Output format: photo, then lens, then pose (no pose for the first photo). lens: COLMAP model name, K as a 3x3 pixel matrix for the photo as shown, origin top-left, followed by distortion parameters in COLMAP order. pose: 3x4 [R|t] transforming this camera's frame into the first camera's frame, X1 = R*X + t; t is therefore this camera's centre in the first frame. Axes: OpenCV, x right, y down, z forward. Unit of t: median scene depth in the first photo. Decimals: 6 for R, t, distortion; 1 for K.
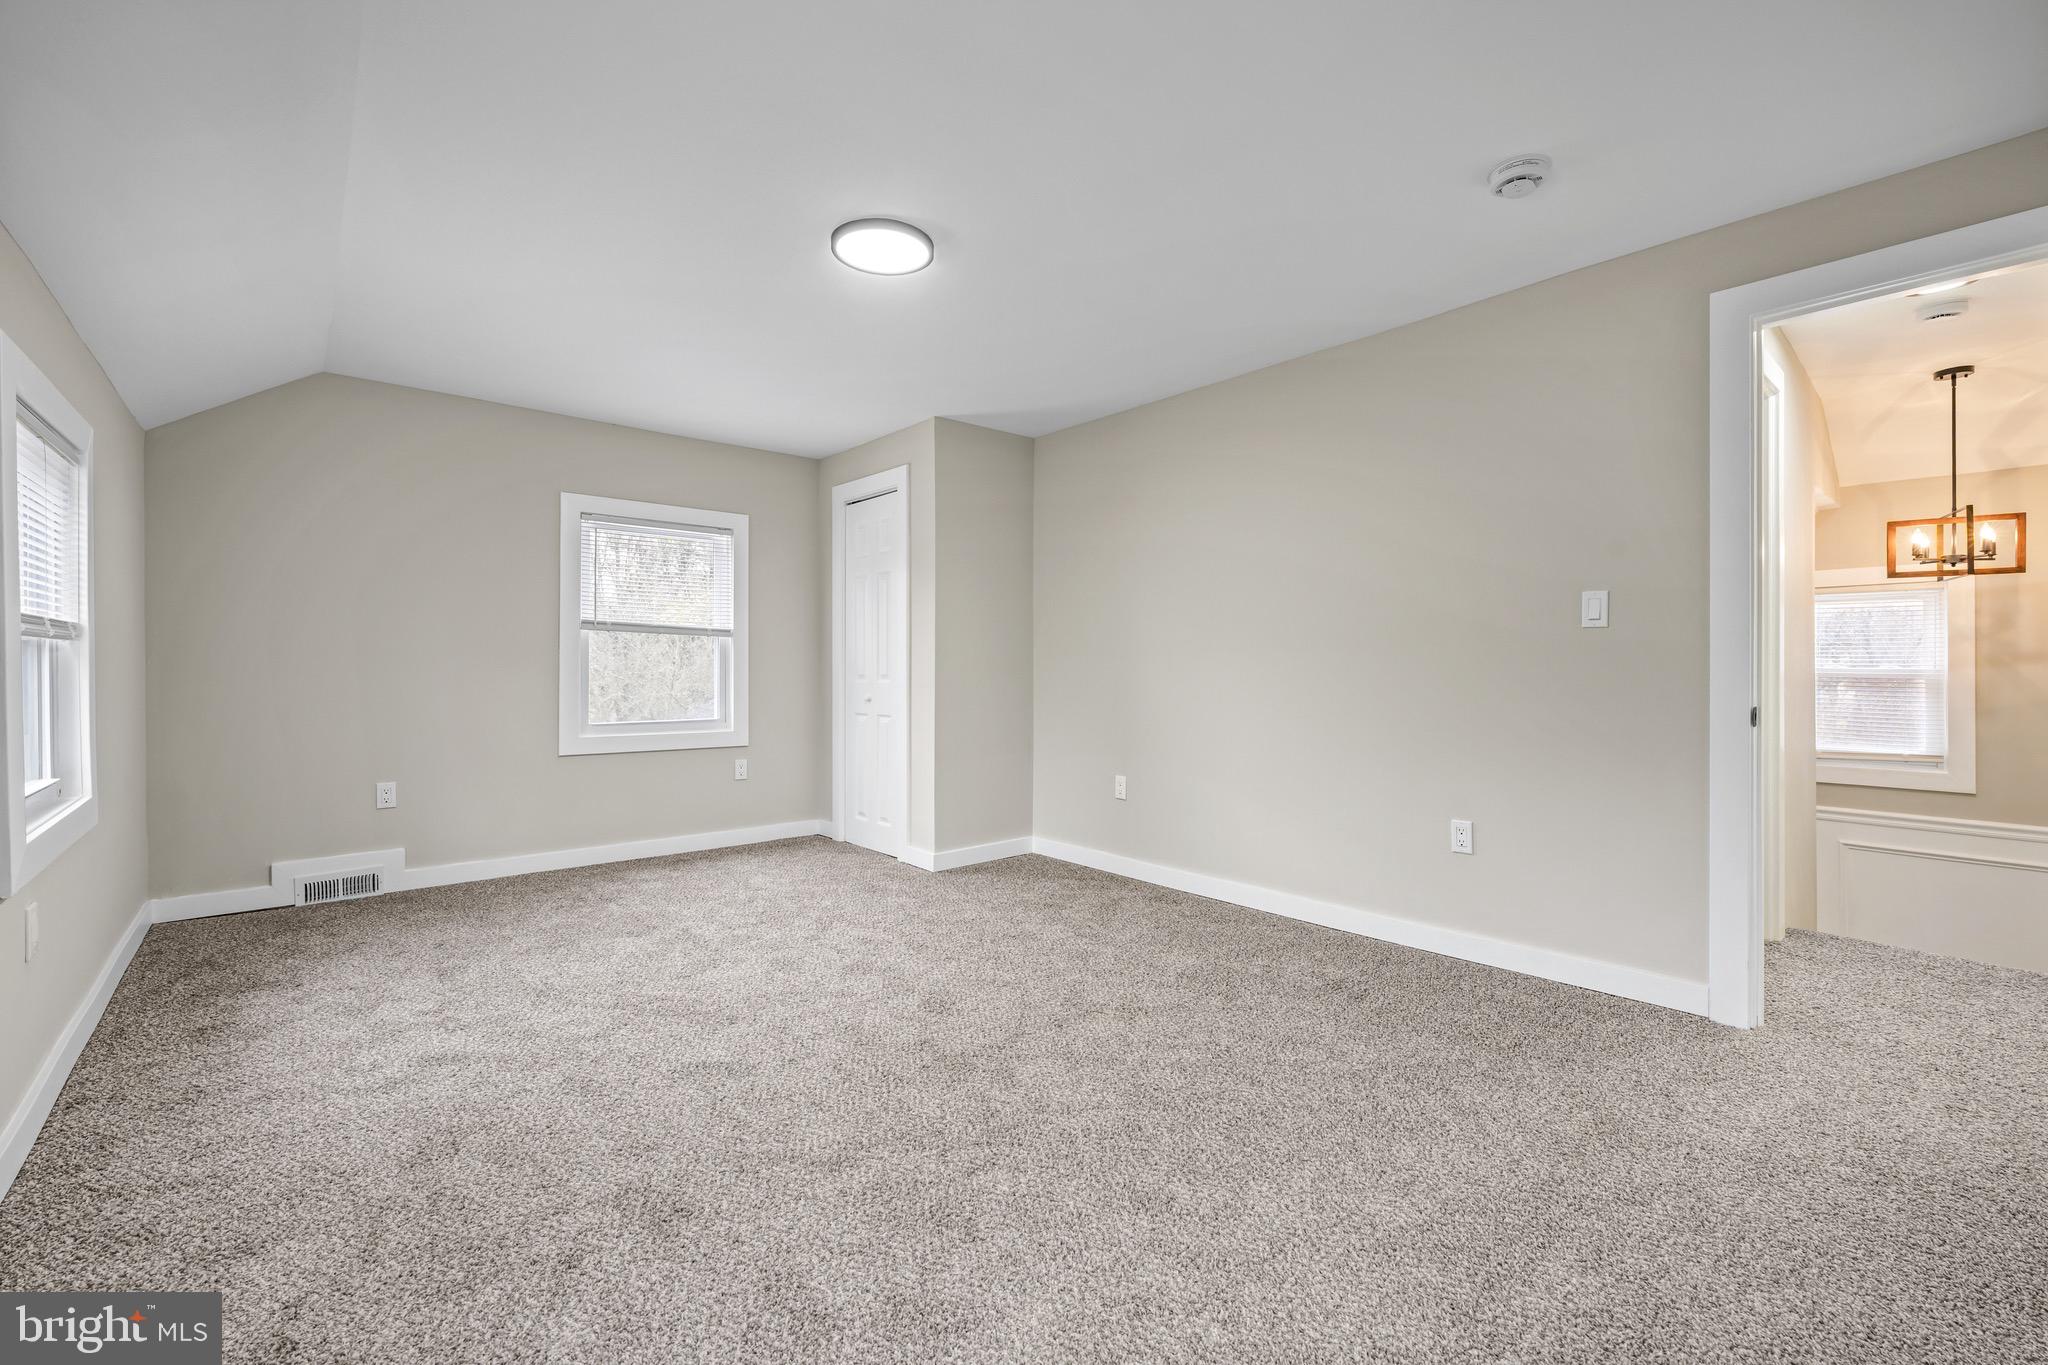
lens RADIAL K [[851.6, 0, 1029.8], [0, 851.6, 669.7], [0, 0, 1]] dist [0.000641, 0.001330]
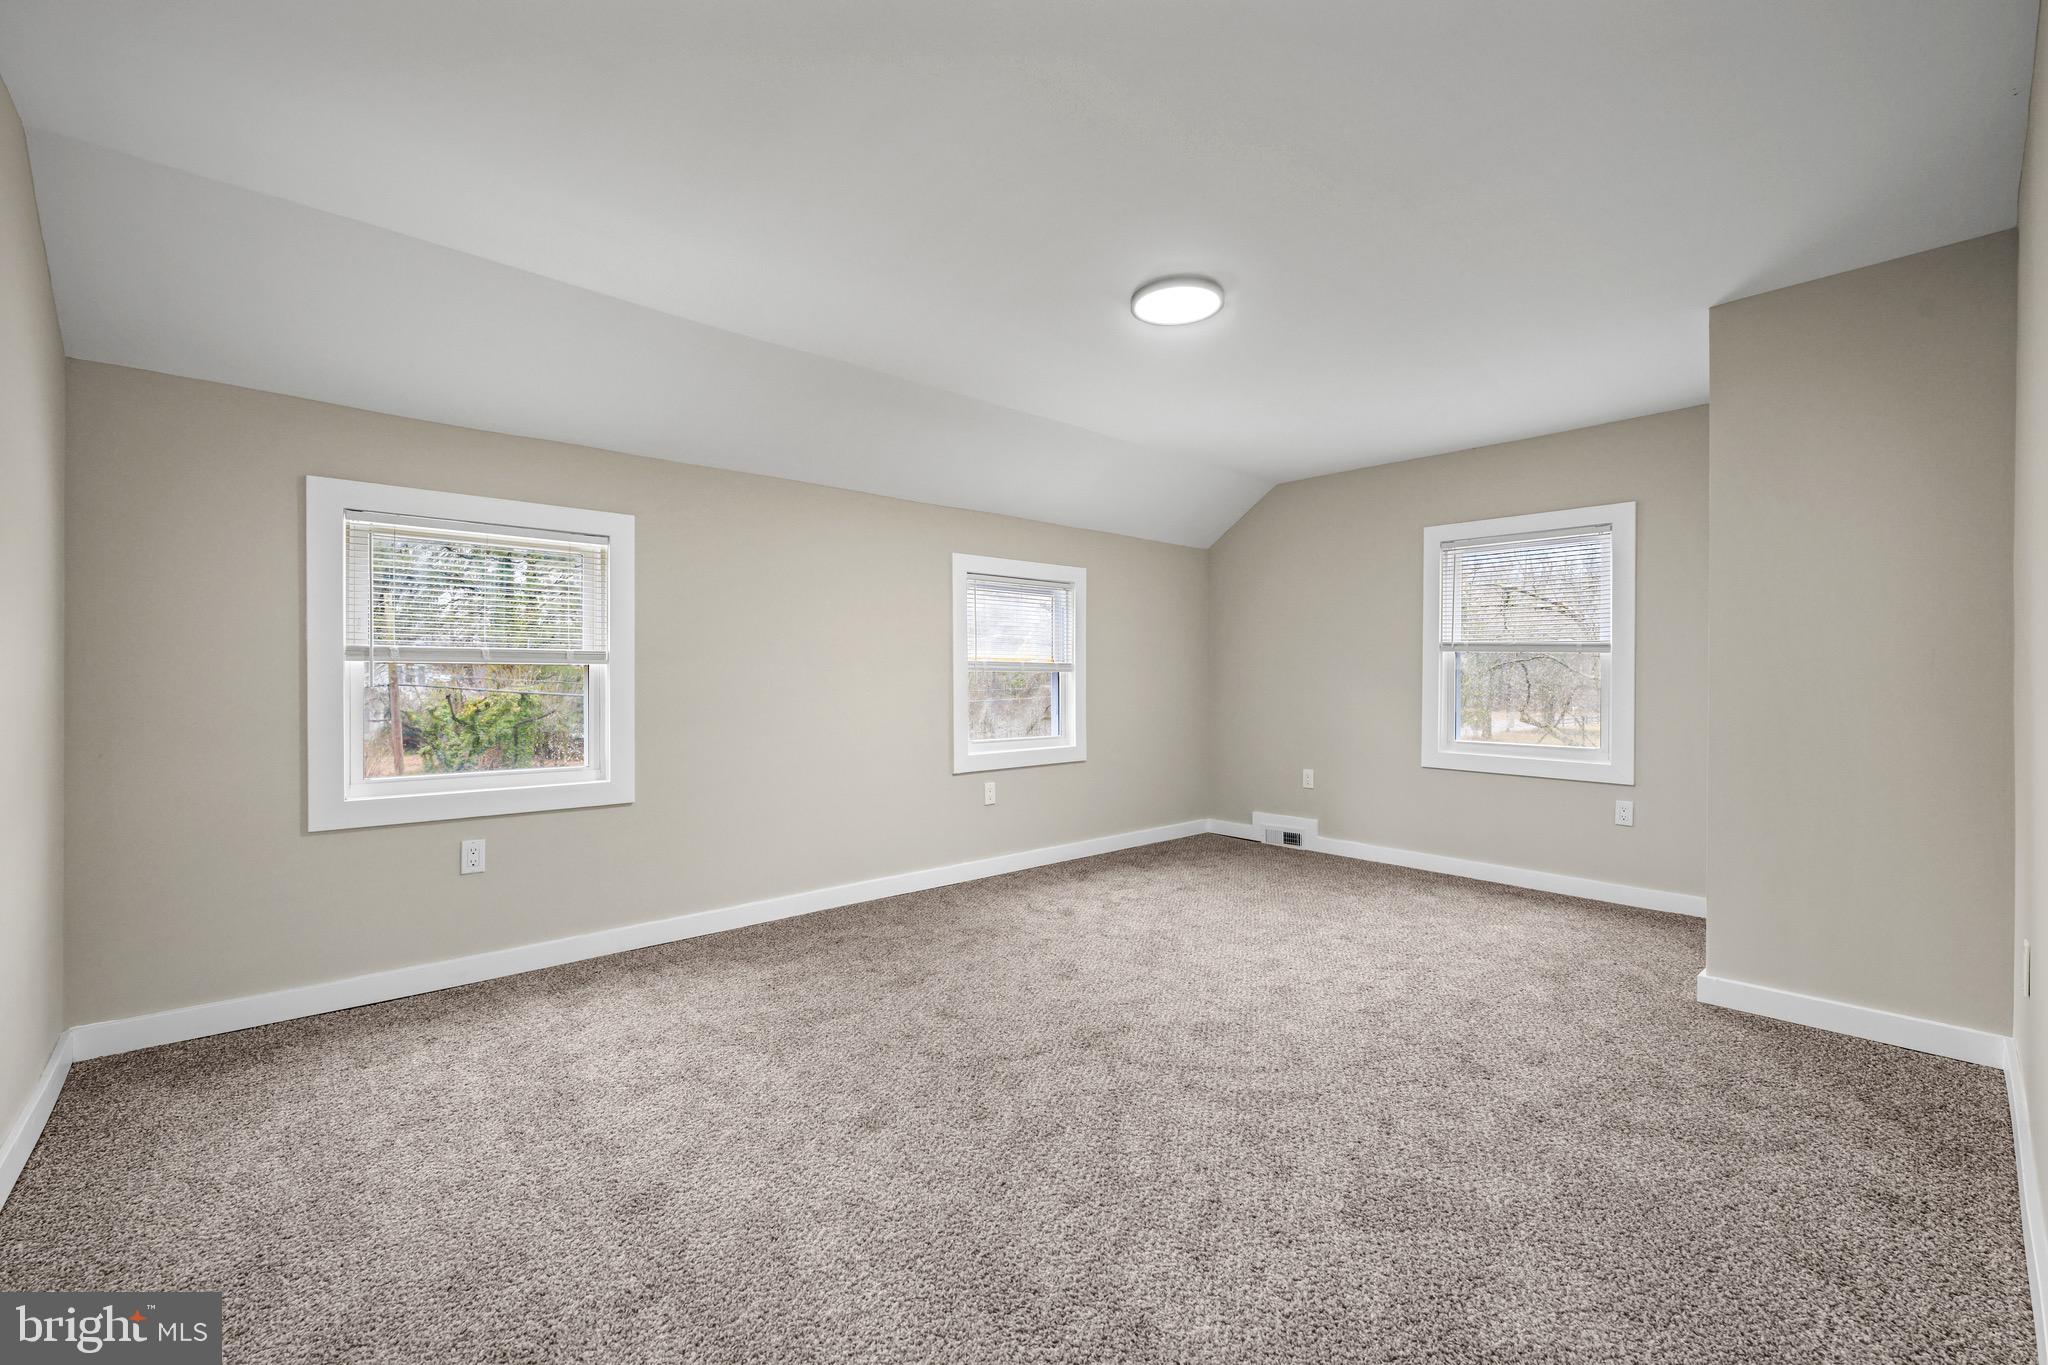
lens RADIAL K [[851.6, 0, 1036.1], [0, 851.6, 684.8], [0, 0, 1]] dist [0.000641, 0.001330]
pose [[0.017154, 0.004703, -0.999842, 0.780323], [-0.009651, 0.999943, 0.004538, -0.008283], [0.999806, 0.009572, 0.017199, 0.686634]]
